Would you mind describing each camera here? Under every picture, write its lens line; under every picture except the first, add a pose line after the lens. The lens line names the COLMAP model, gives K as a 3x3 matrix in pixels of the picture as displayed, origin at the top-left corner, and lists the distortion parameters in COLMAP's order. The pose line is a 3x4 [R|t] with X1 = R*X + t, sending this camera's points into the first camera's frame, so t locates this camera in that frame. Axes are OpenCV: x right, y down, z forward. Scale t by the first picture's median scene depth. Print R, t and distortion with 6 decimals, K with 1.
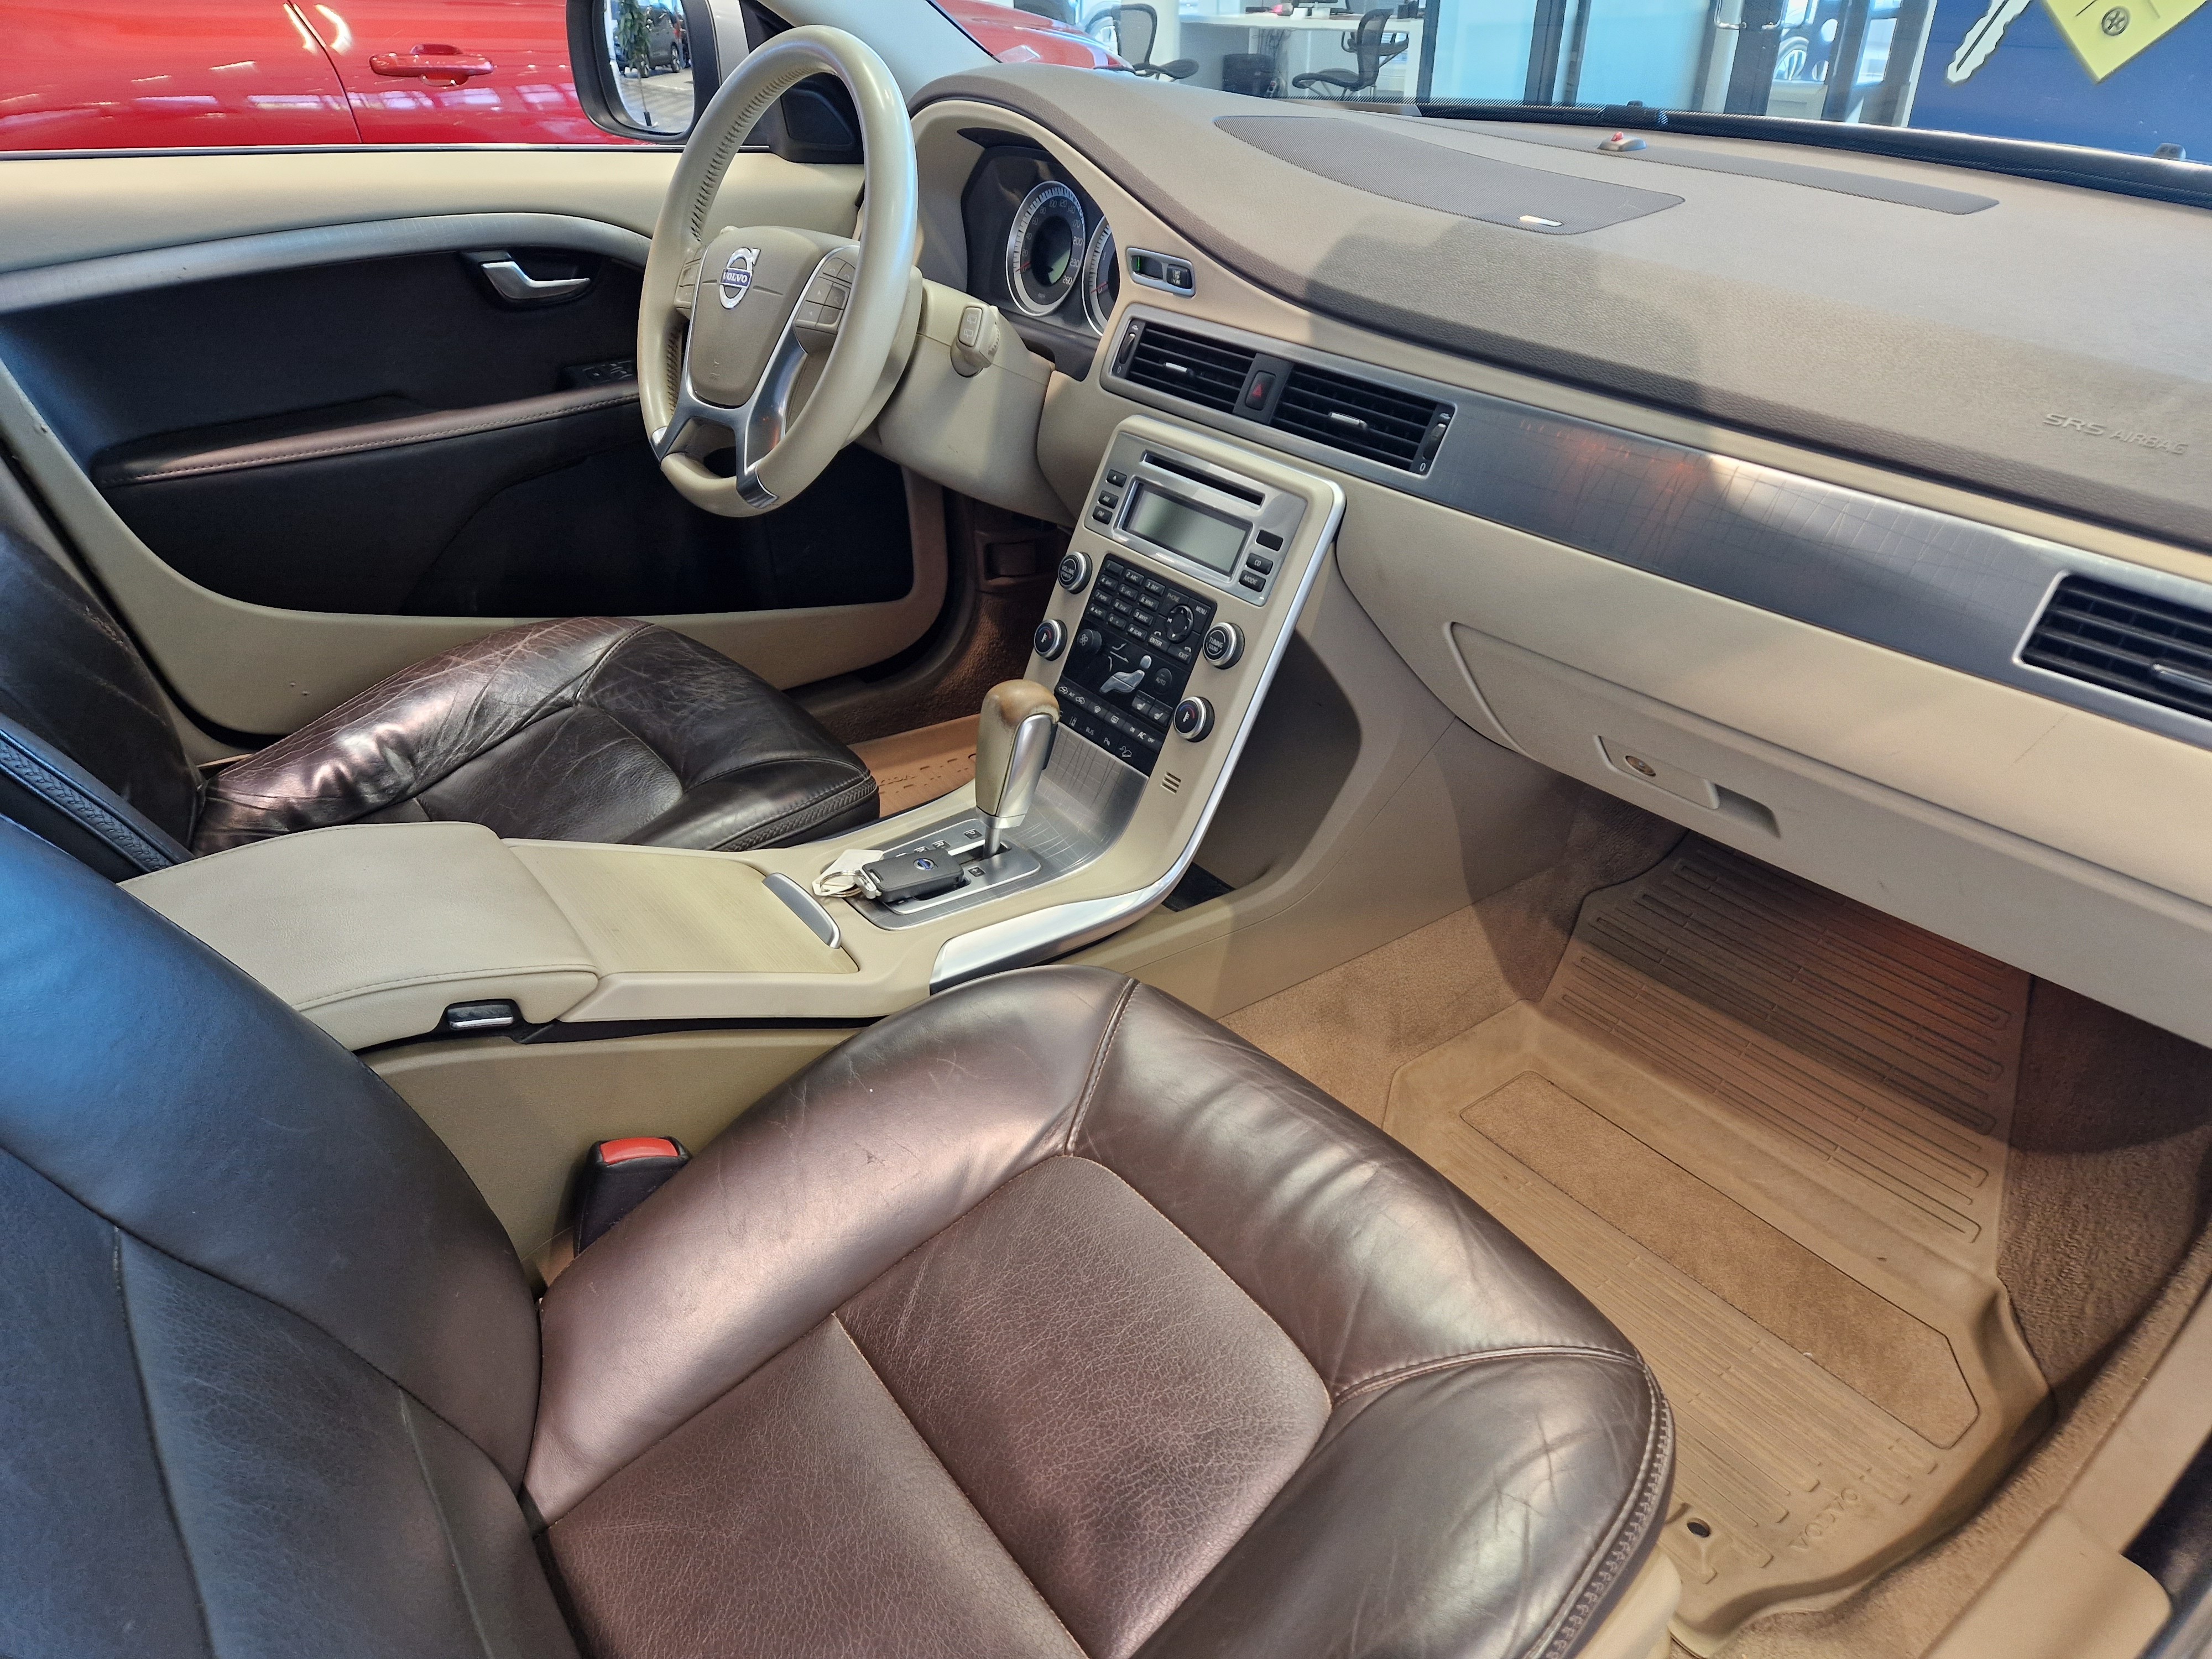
lens RADIAL K [[1486.8, 0, 1104.9], [0, 1486.8, 830.4], [0, 0, 1]] dist [-0.048778, 0.017066]
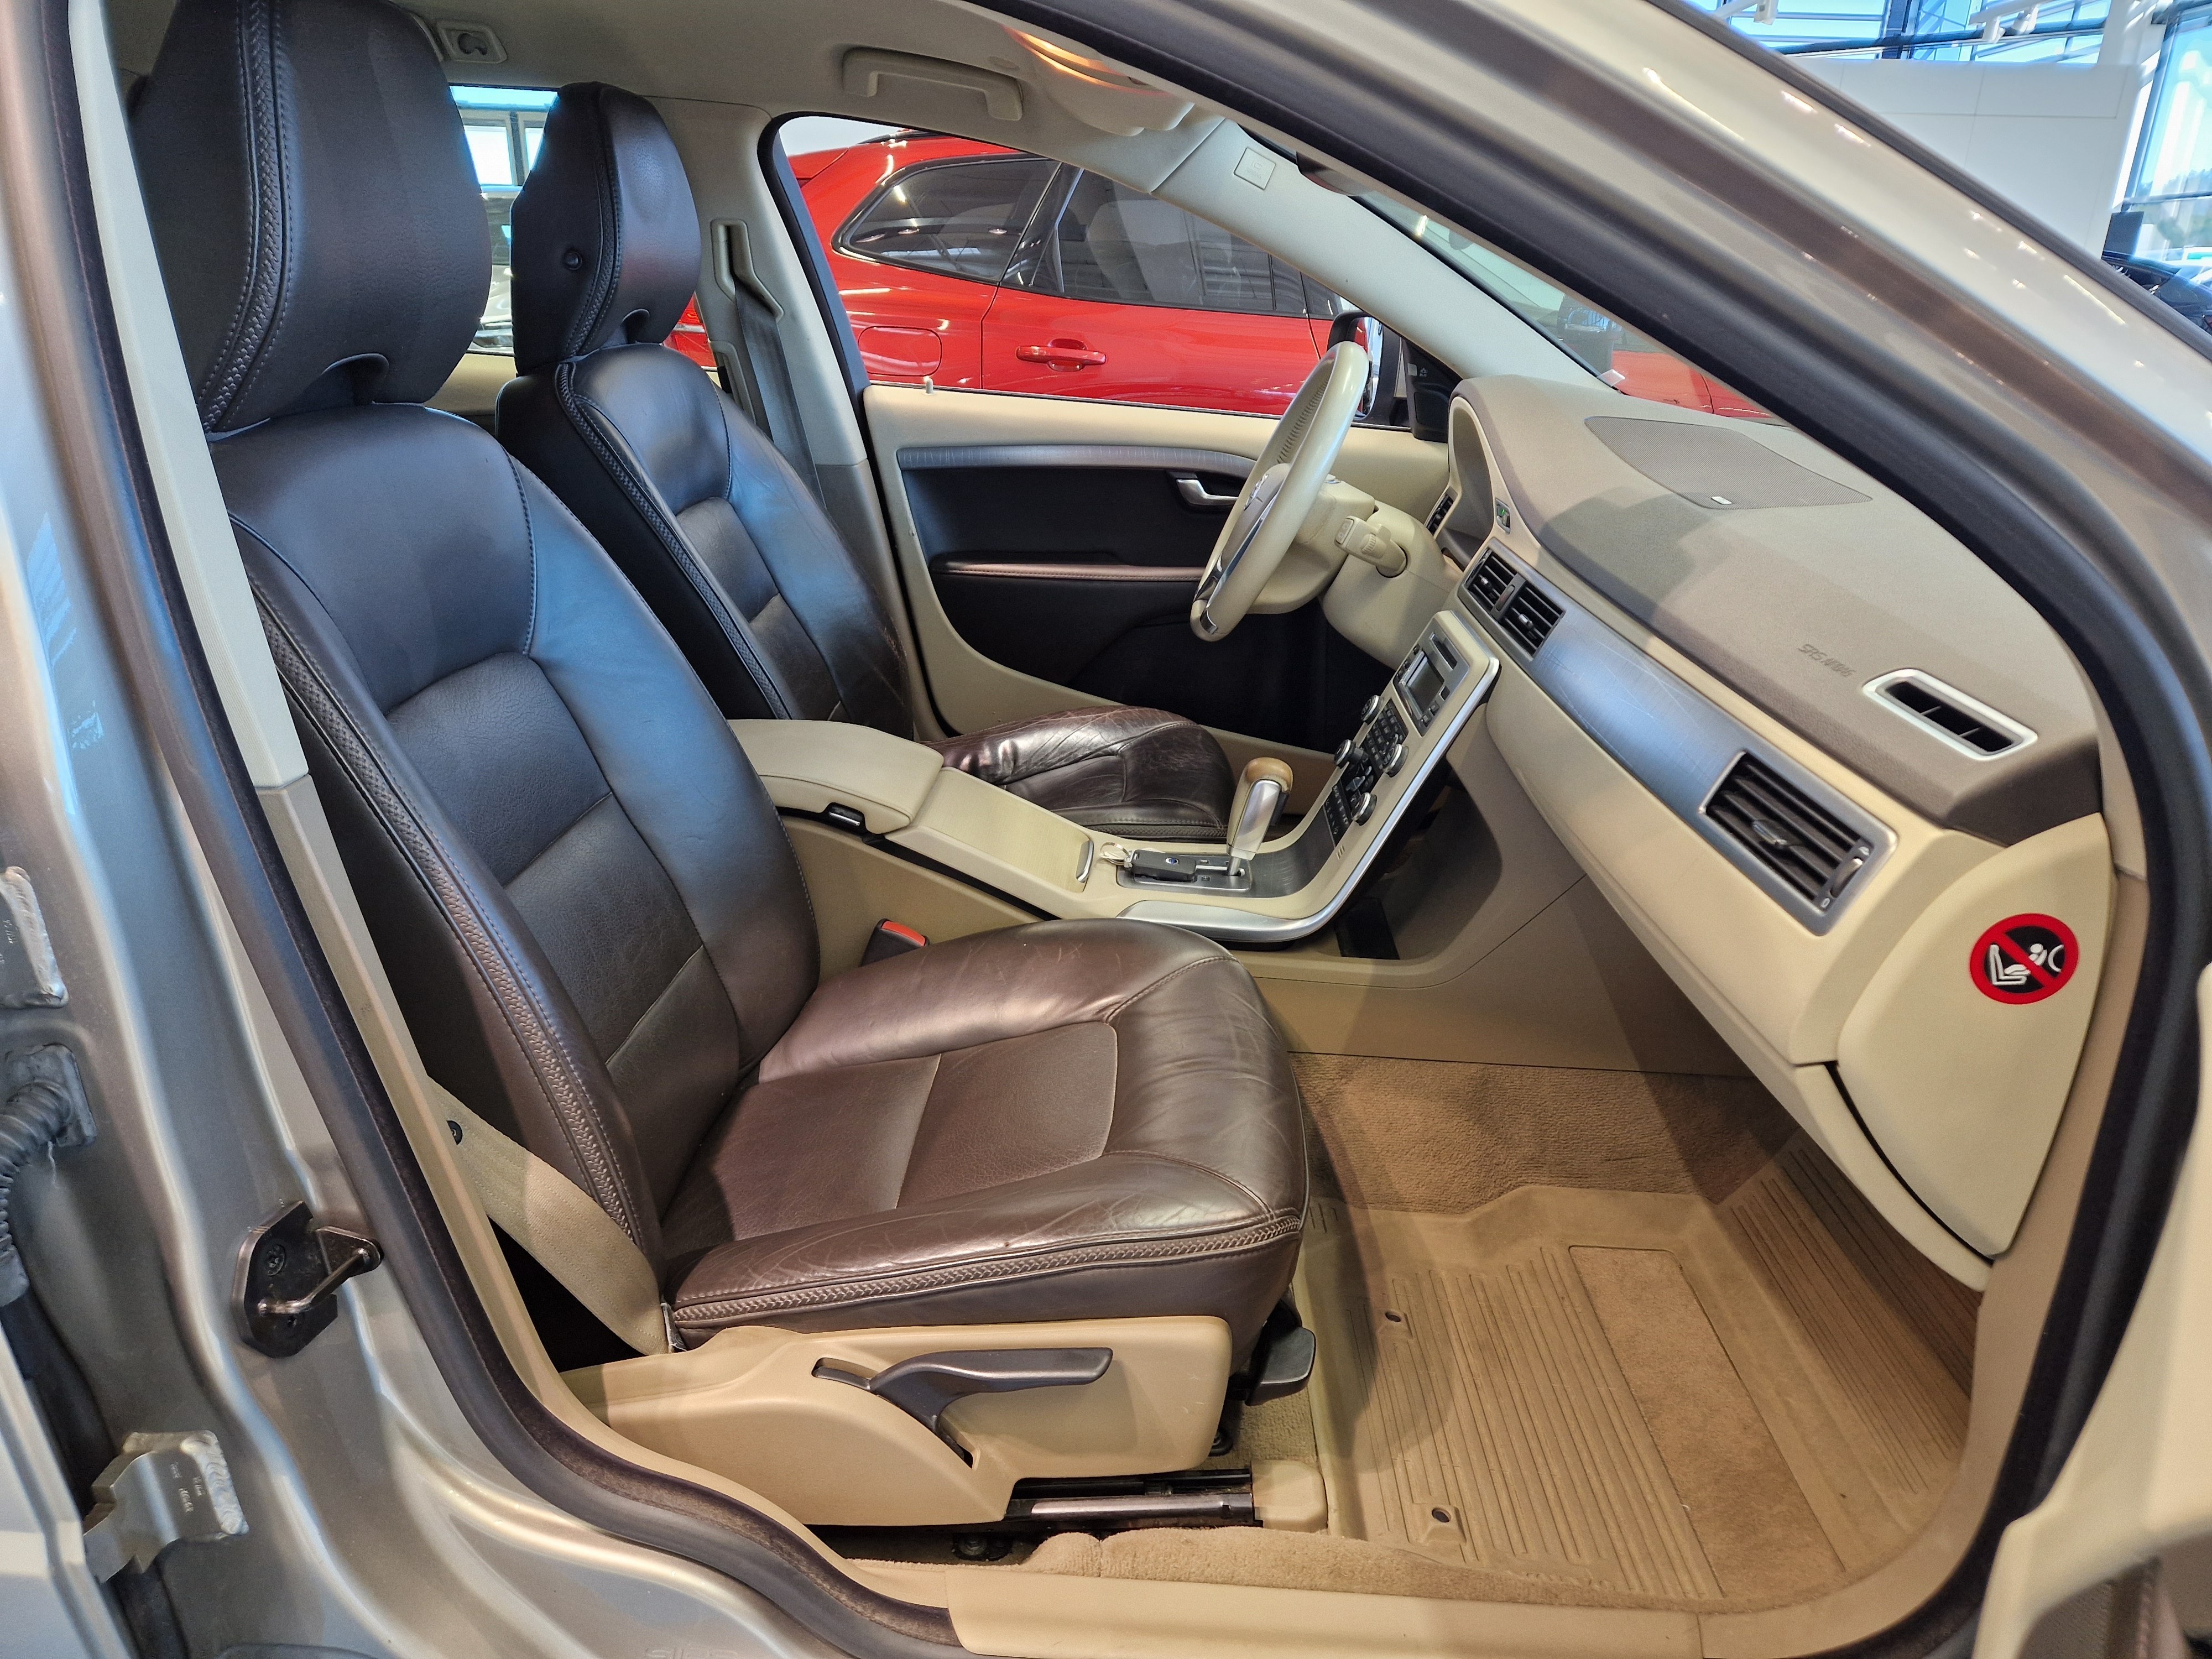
lens RADIAL K [[1486.8, 0, 1112.6], [0, 1486.8, 836.6], [0, 0, 1]] dist [-0.048778, 0.017066]
pose [[0.752545, 0.233263, -0.615844, 0.653776], [-0.346031, 0.935725, -0.068416, 0.106998], [0.560302, 0.264587, 0.784892, -0.181909]]
